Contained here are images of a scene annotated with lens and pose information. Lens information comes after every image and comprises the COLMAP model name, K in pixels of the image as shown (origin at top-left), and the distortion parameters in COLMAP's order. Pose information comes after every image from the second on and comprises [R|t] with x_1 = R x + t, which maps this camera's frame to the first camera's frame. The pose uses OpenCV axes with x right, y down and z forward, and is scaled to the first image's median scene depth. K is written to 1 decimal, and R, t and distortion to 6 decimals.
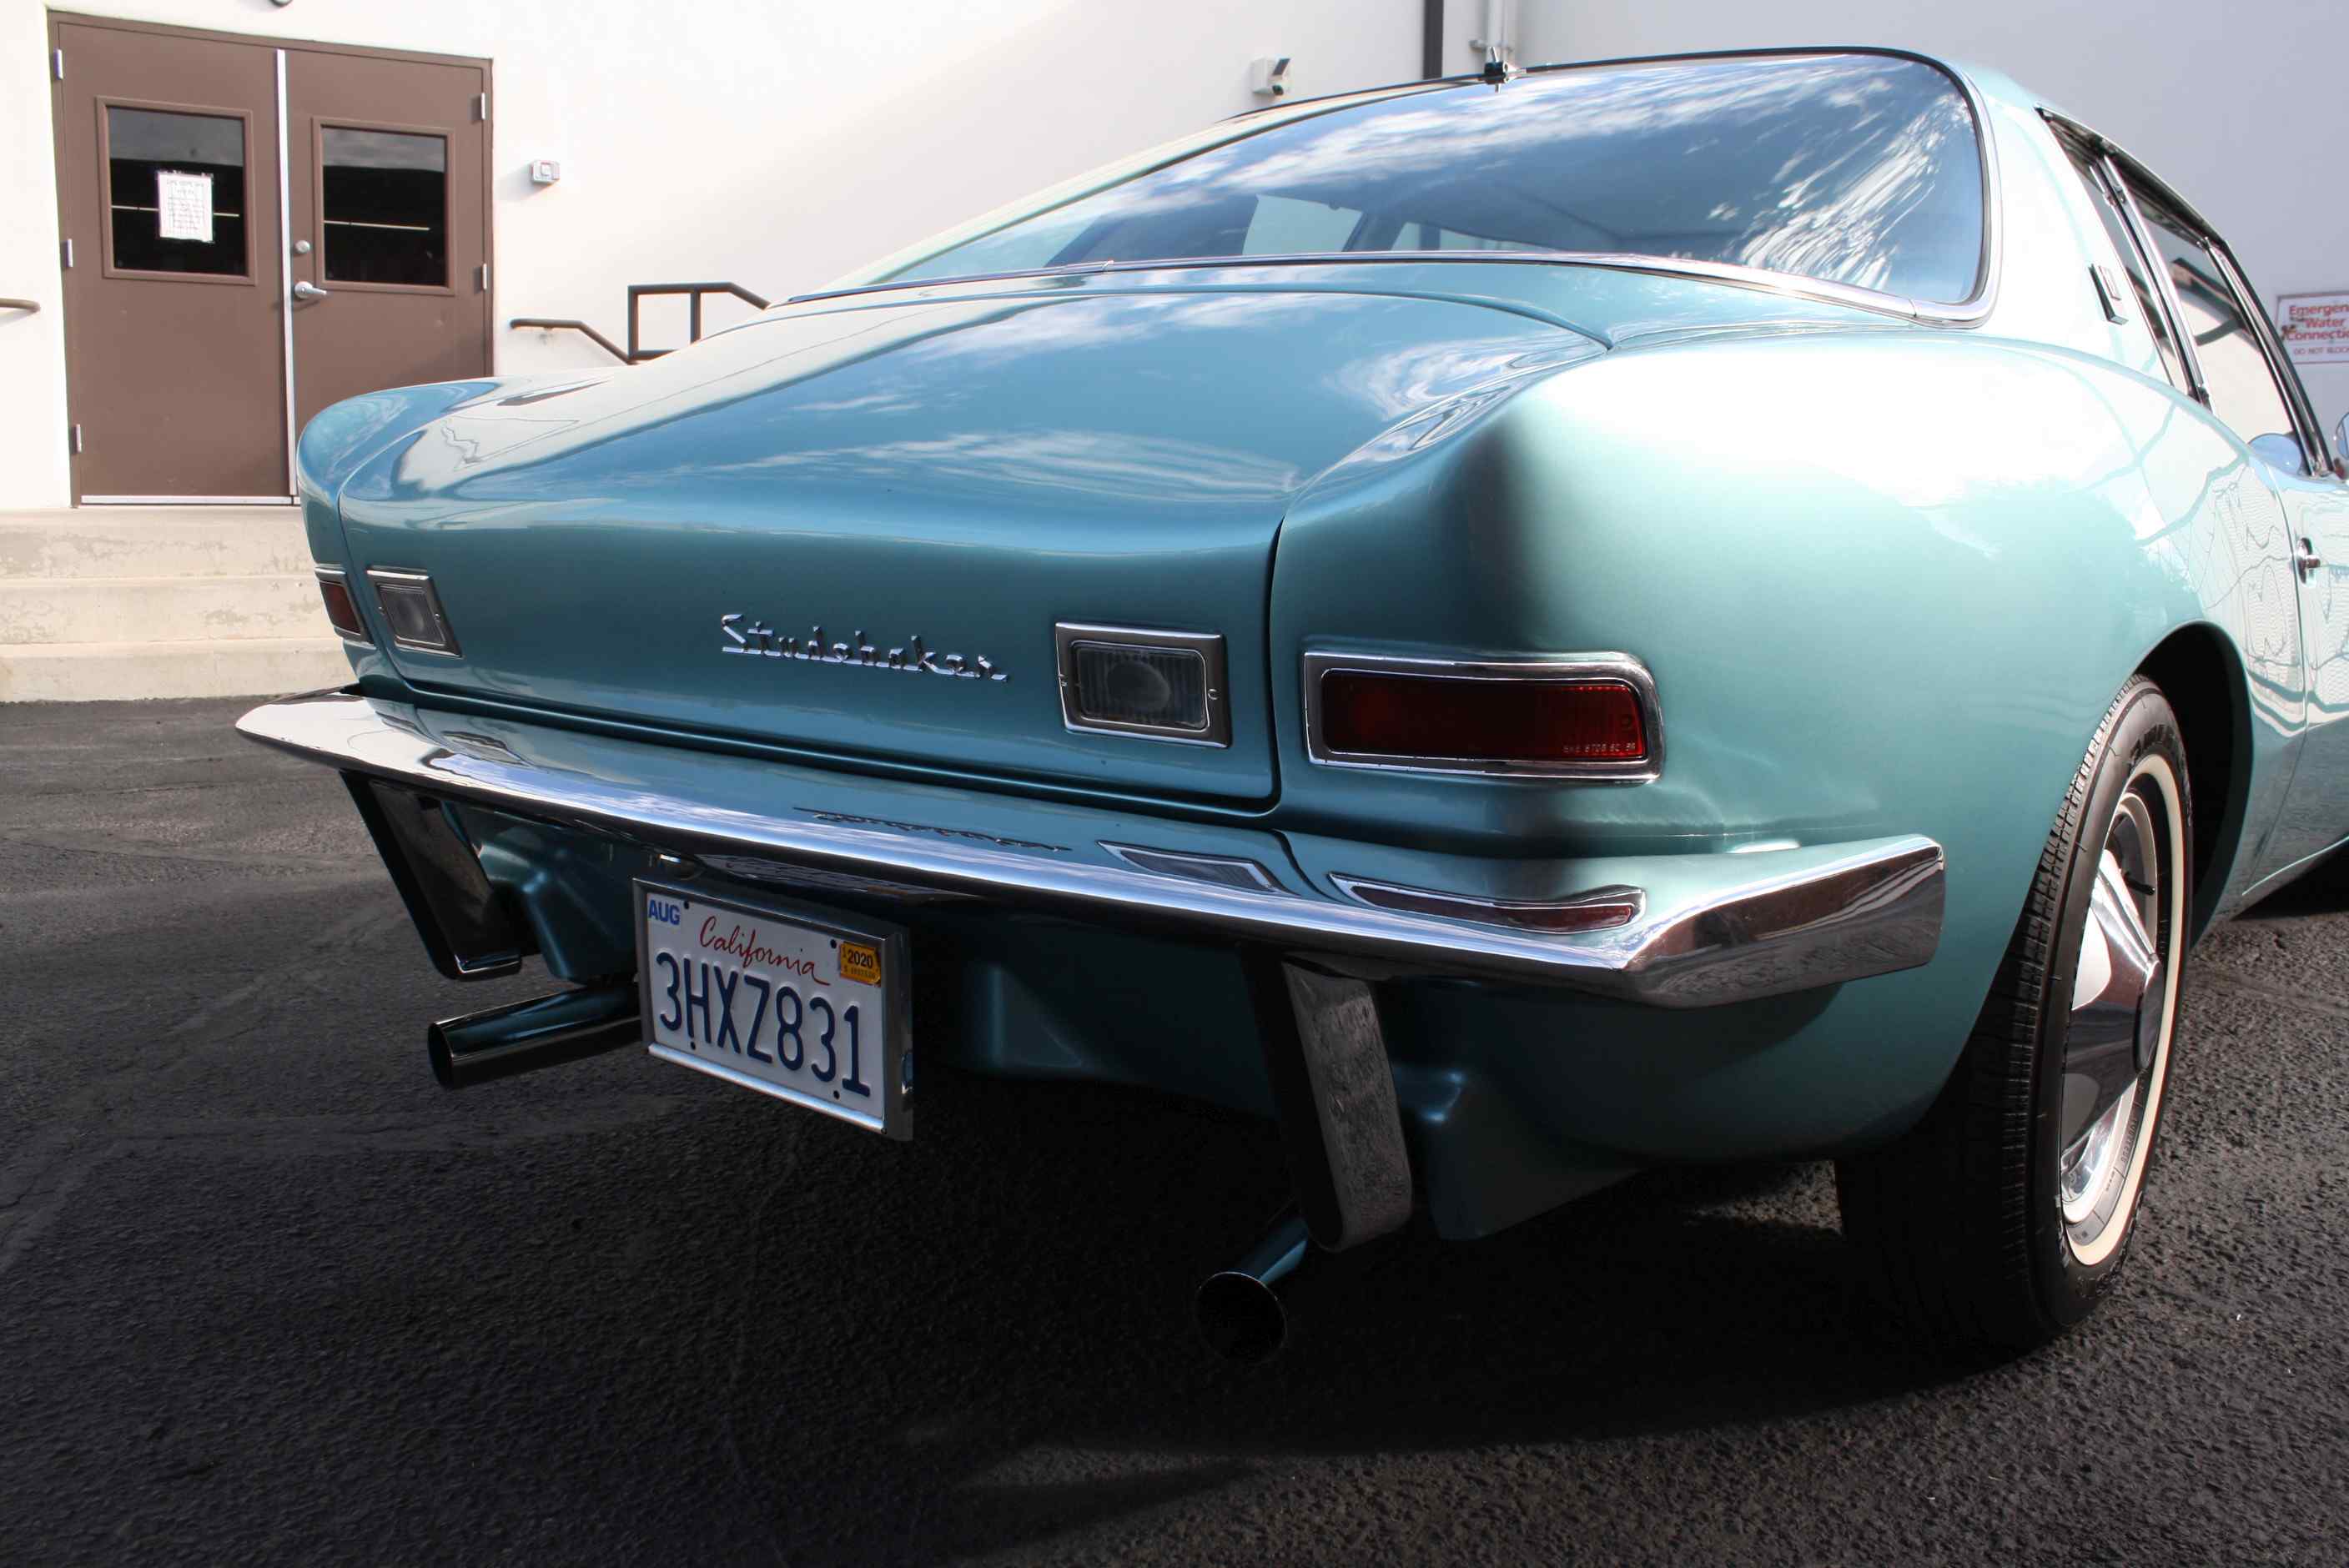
lens RADIAL K [[1909.4, 0, 1194.1], [0, 1909.4, 778.5], [0, 0, 1]] dist [-0.148515, 0.107828]
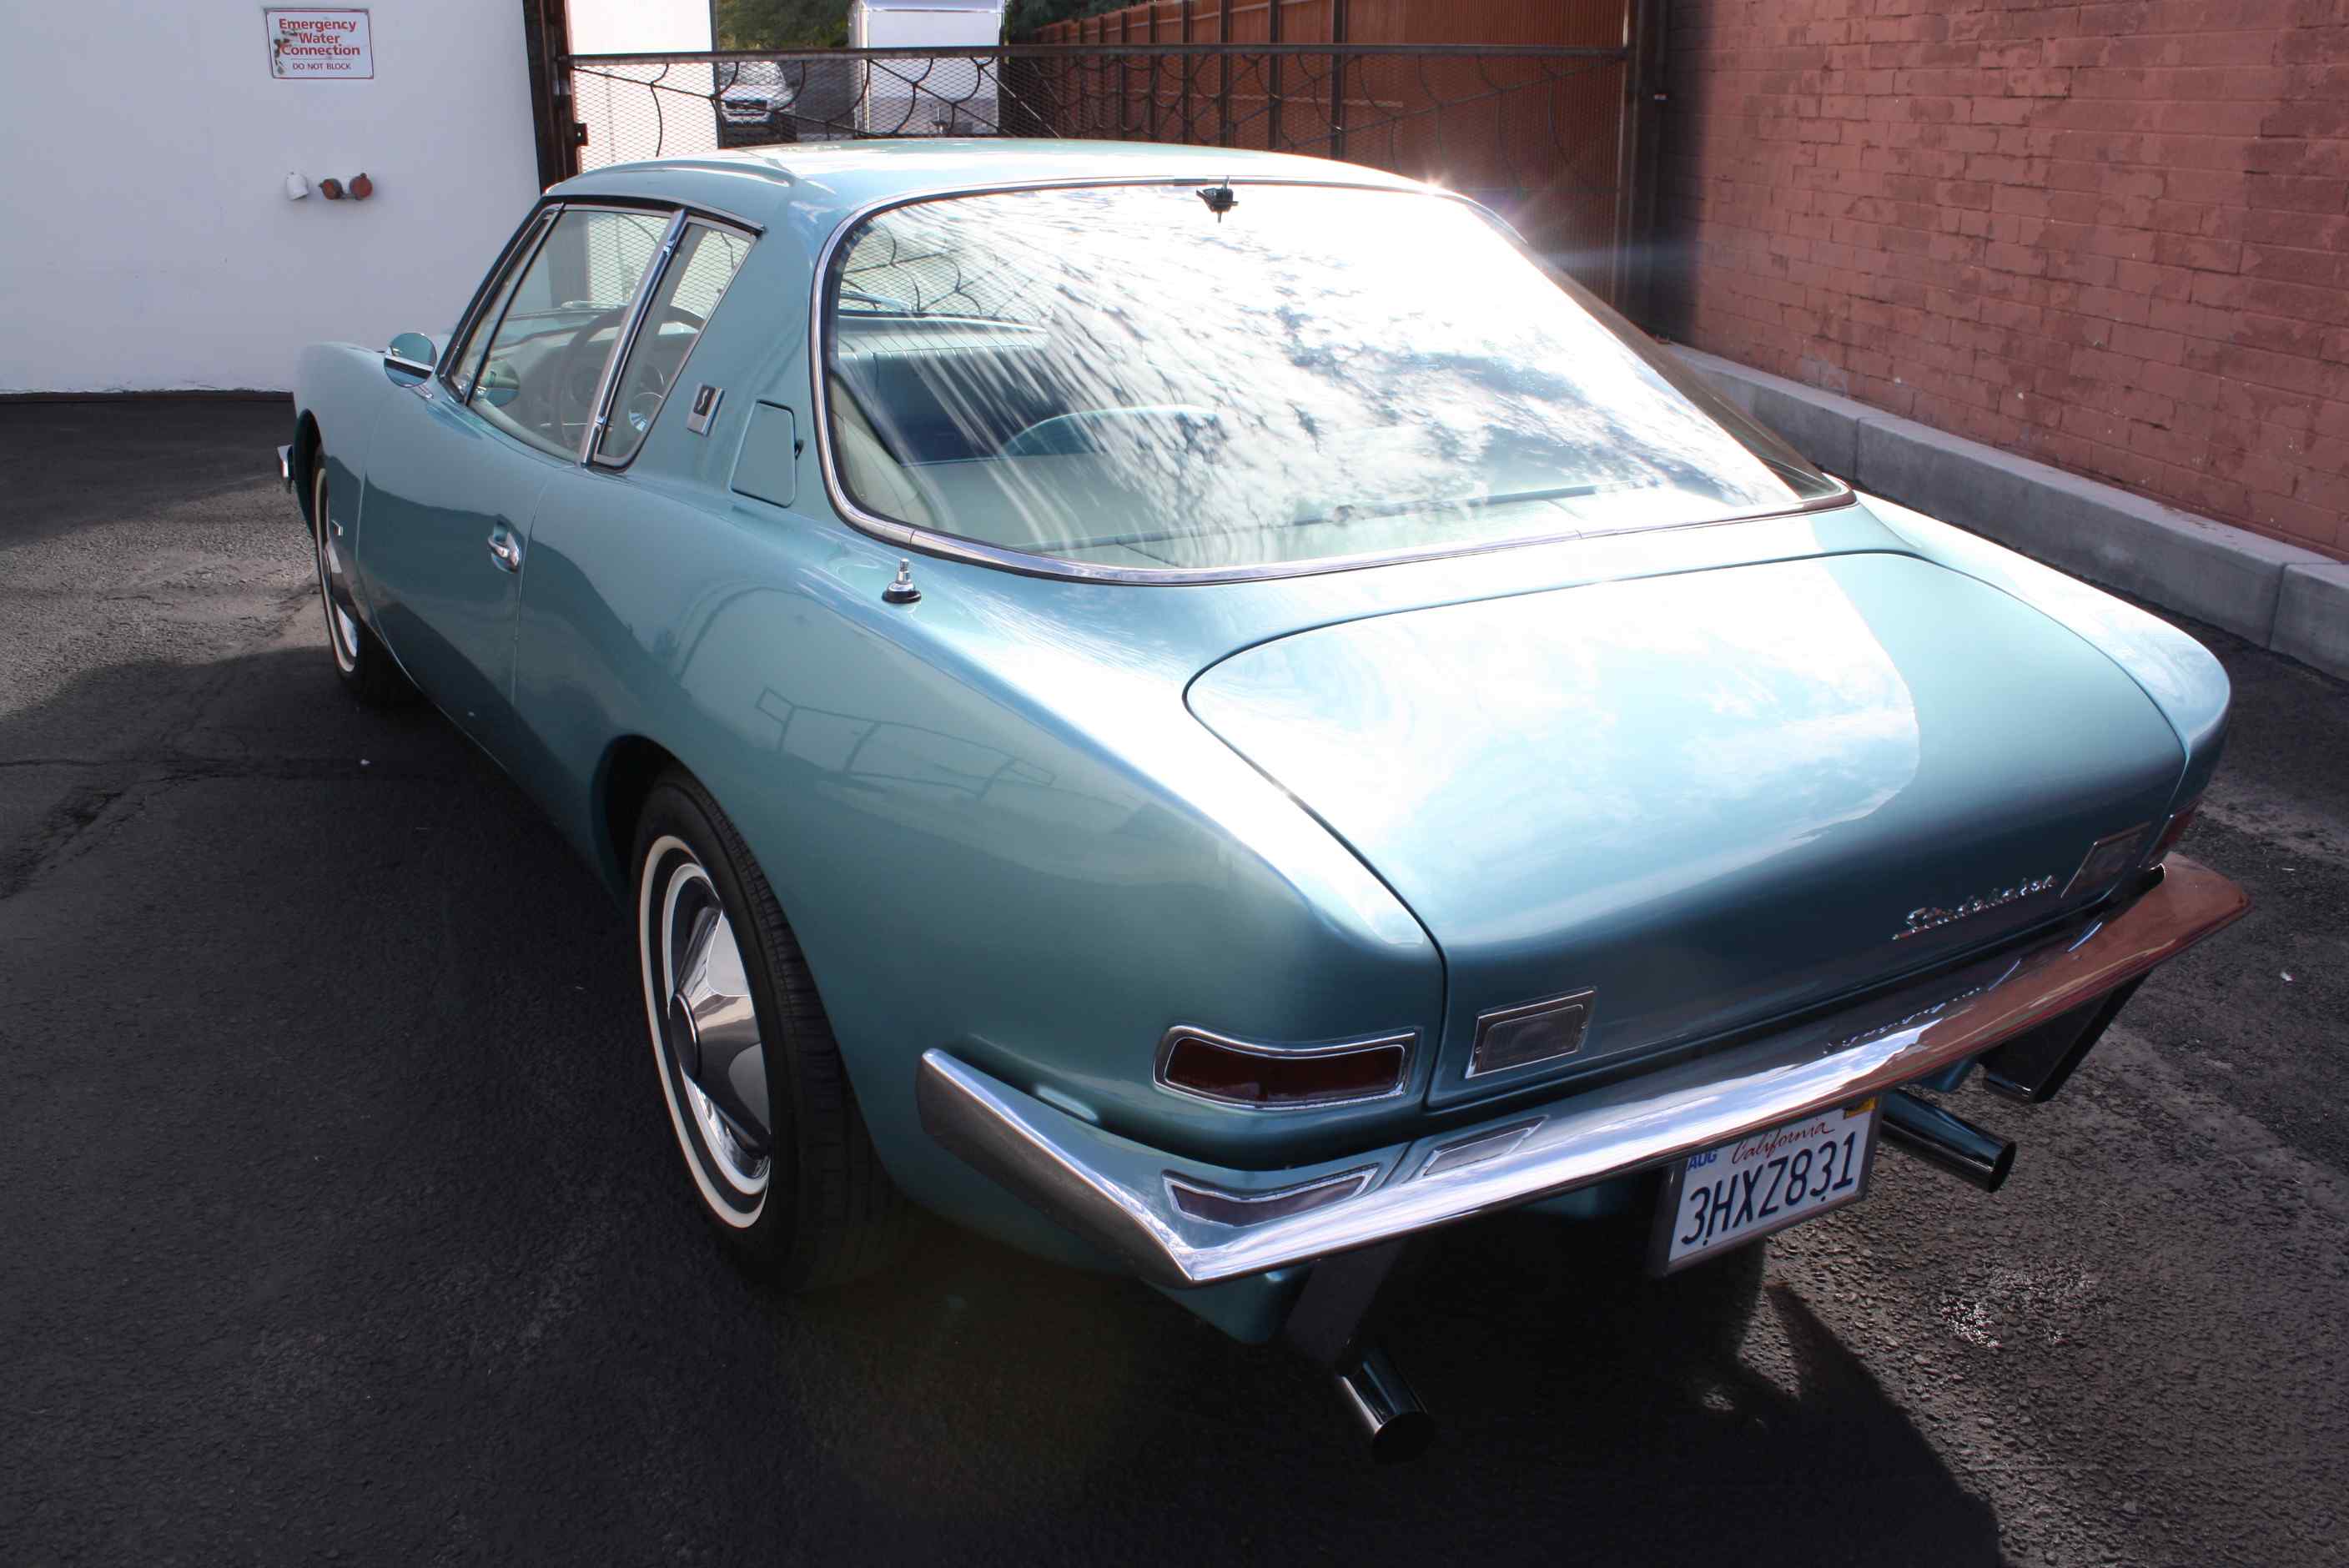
lens RADIAL K [[1909.4, 0, 1200.6], [0, 1909.4, 778.5], [0, 0, 1]] dist [-0.148515, 0.107828]
pose [[0.371987, -0.325409, 0.869330, -1.382266], [0.134364, 0.945551, 0.296446, -0.566687], [-0.918462, 0.006533, 0.395456, 0.823202]]
